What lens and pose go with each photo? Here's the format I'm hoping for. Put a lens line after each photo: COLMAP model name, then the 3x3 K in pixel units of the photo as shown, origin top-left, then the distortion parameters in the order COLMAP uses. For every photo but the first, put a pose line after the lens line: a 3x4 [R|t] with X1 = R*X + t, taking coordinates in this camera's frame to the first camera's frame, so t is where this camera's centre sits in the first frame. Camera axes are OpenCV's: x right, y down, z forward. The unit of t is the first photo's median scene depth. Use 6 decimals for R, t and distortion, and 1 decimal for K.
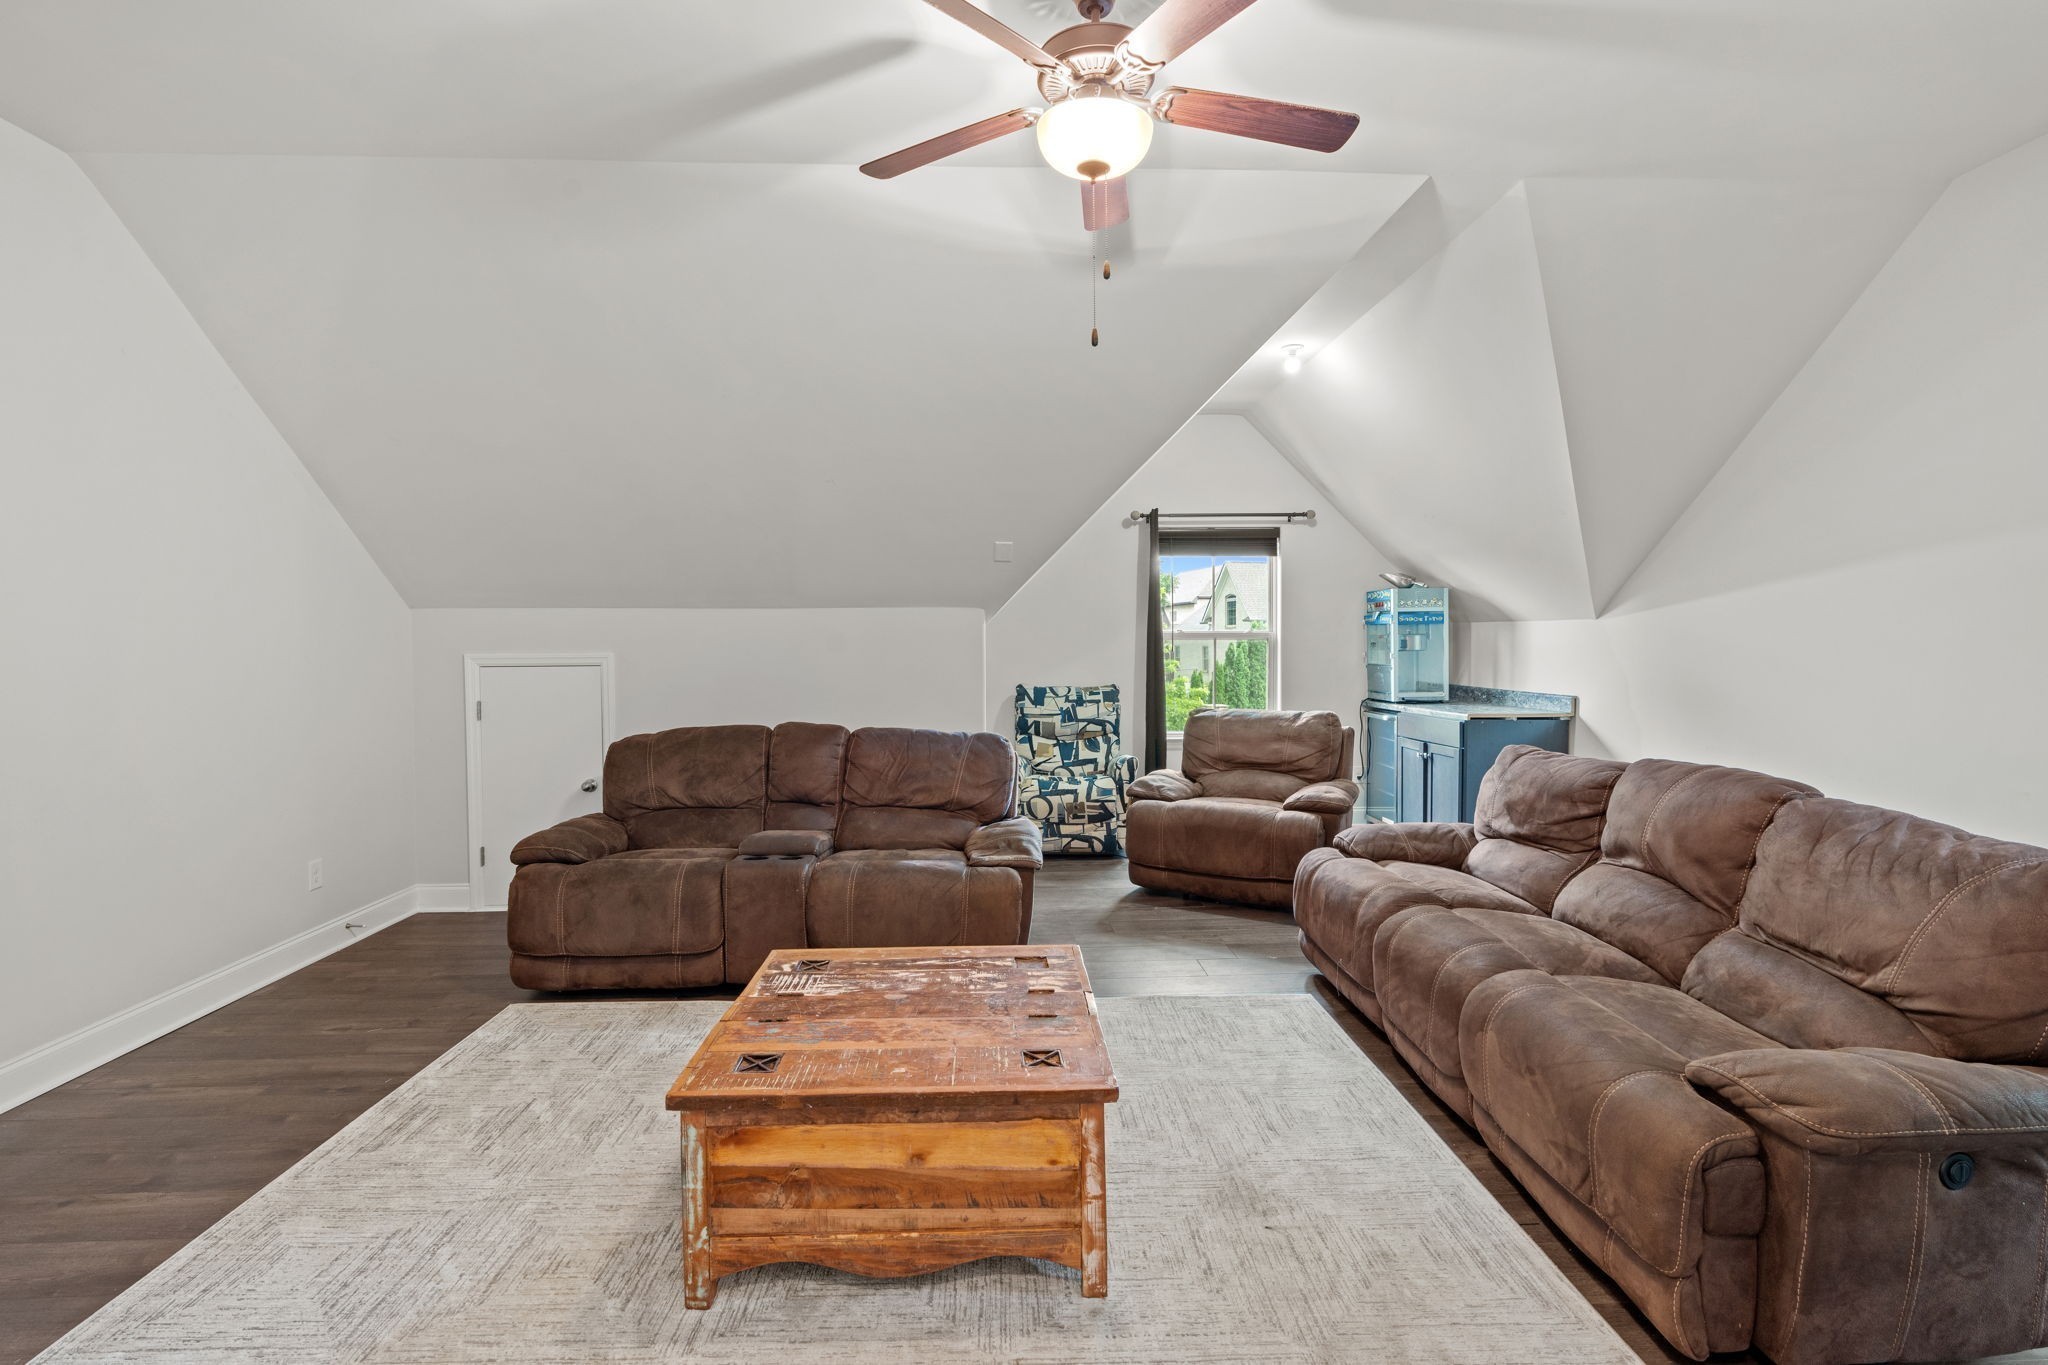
lens RADIAL K [[941.9, 0, 1021.7], [0, 941.9, 682.6], [0, 0, 1]] dist [-0.000075, 0.000519]
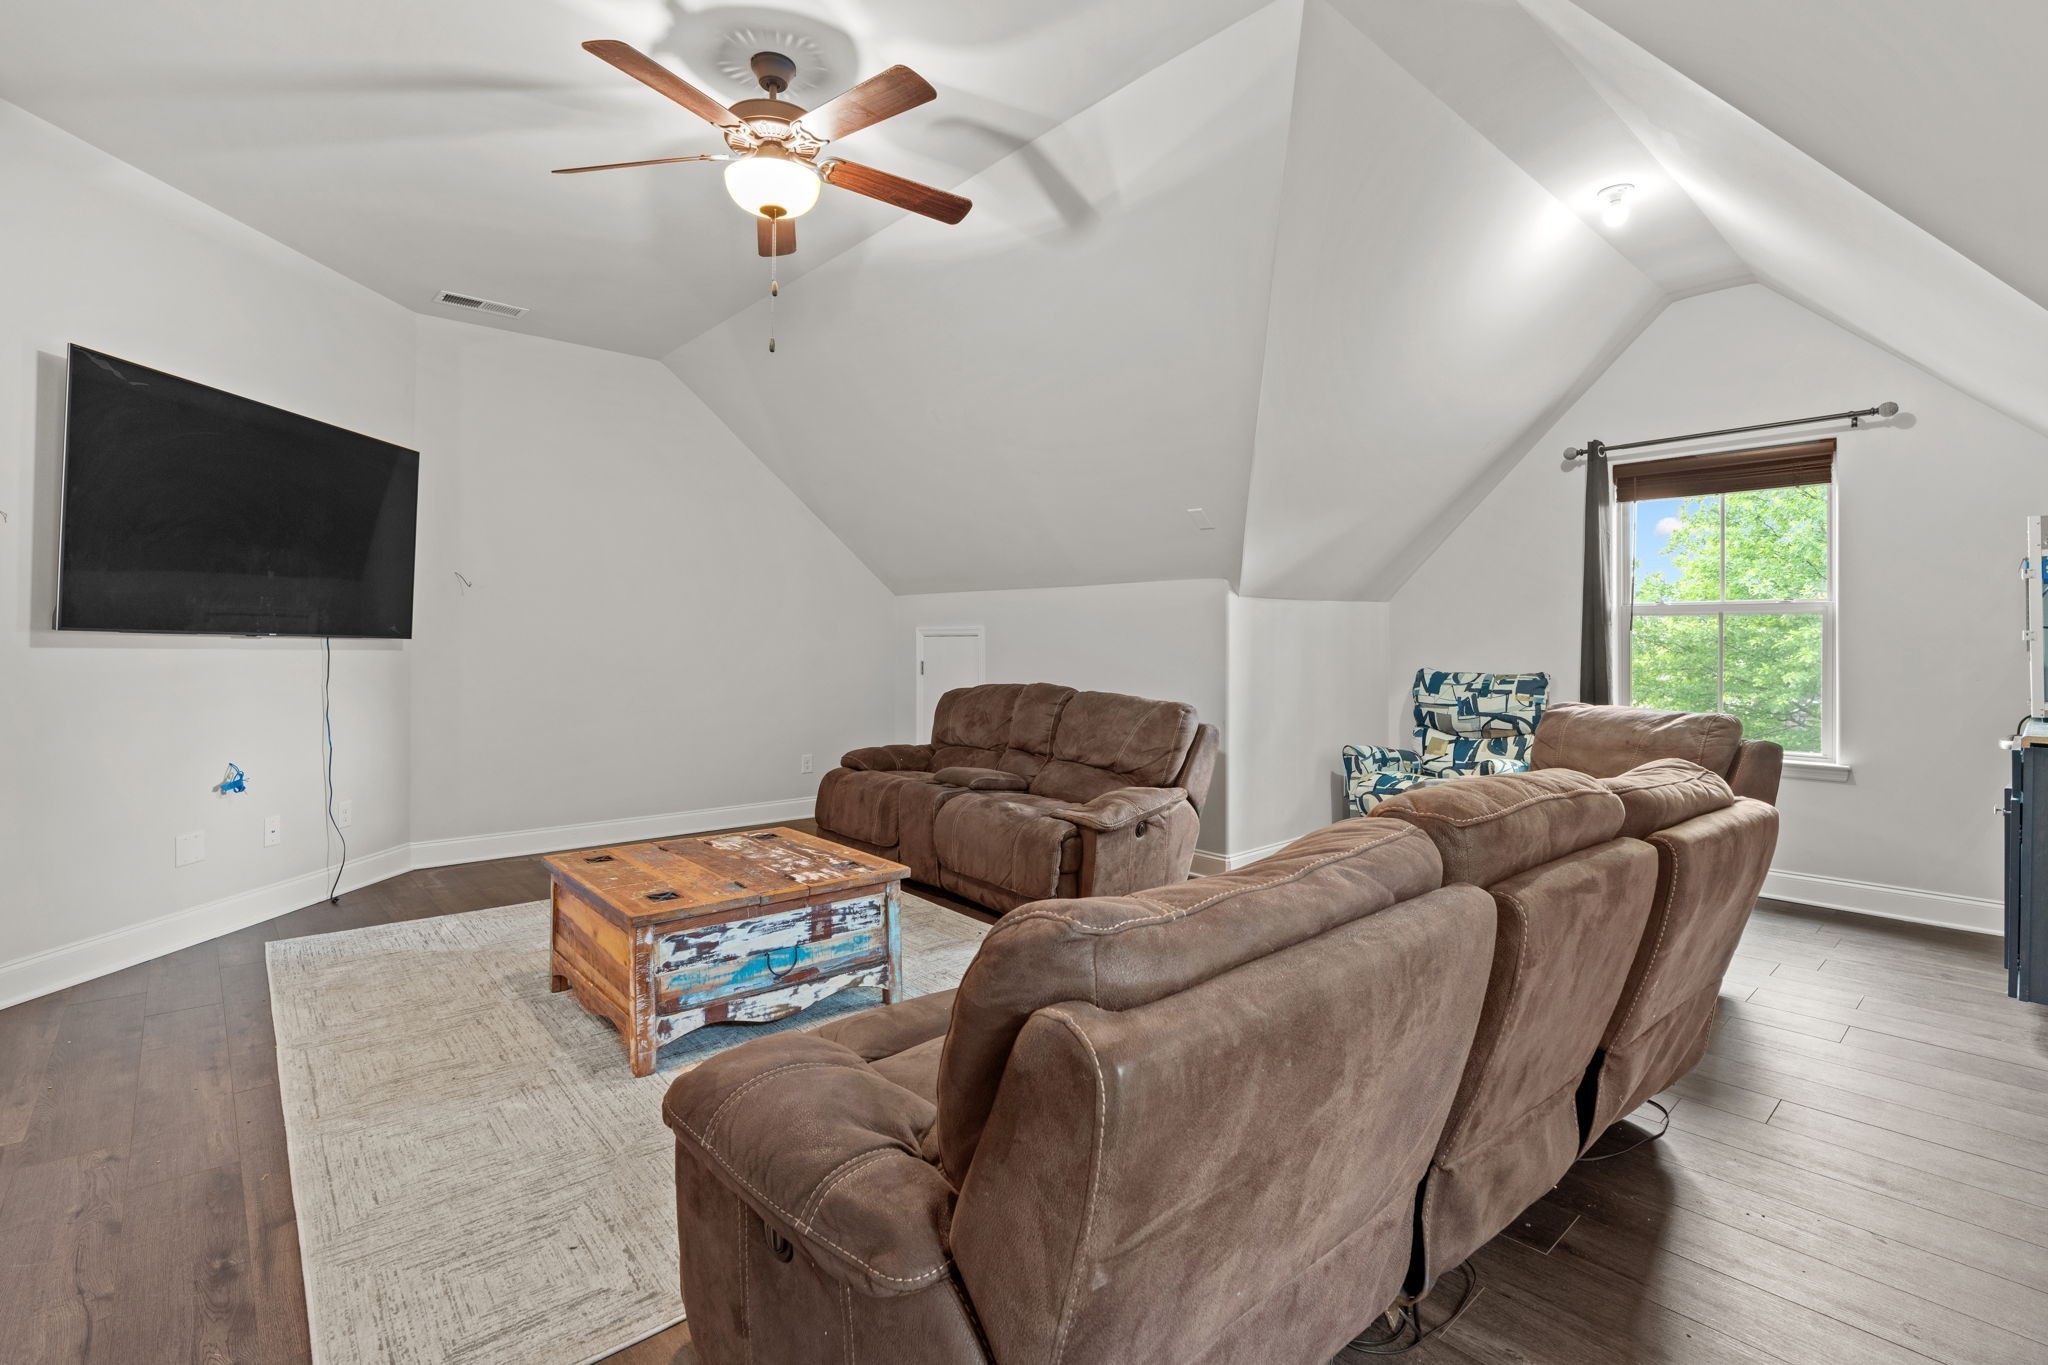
lens RADIAL K [[941.9, 0, 1024.2], [0, 941.9, 665.0], [0, 0, 1]] dist [-0.000075, 0.000519]
pose [[0.626763, 0.027225, -0.778734, 0.447485], [-0.042250, 0.999107, 0.000924, 0.013398], [0.778064, 0.032322, 0.627353, 0.175709]]
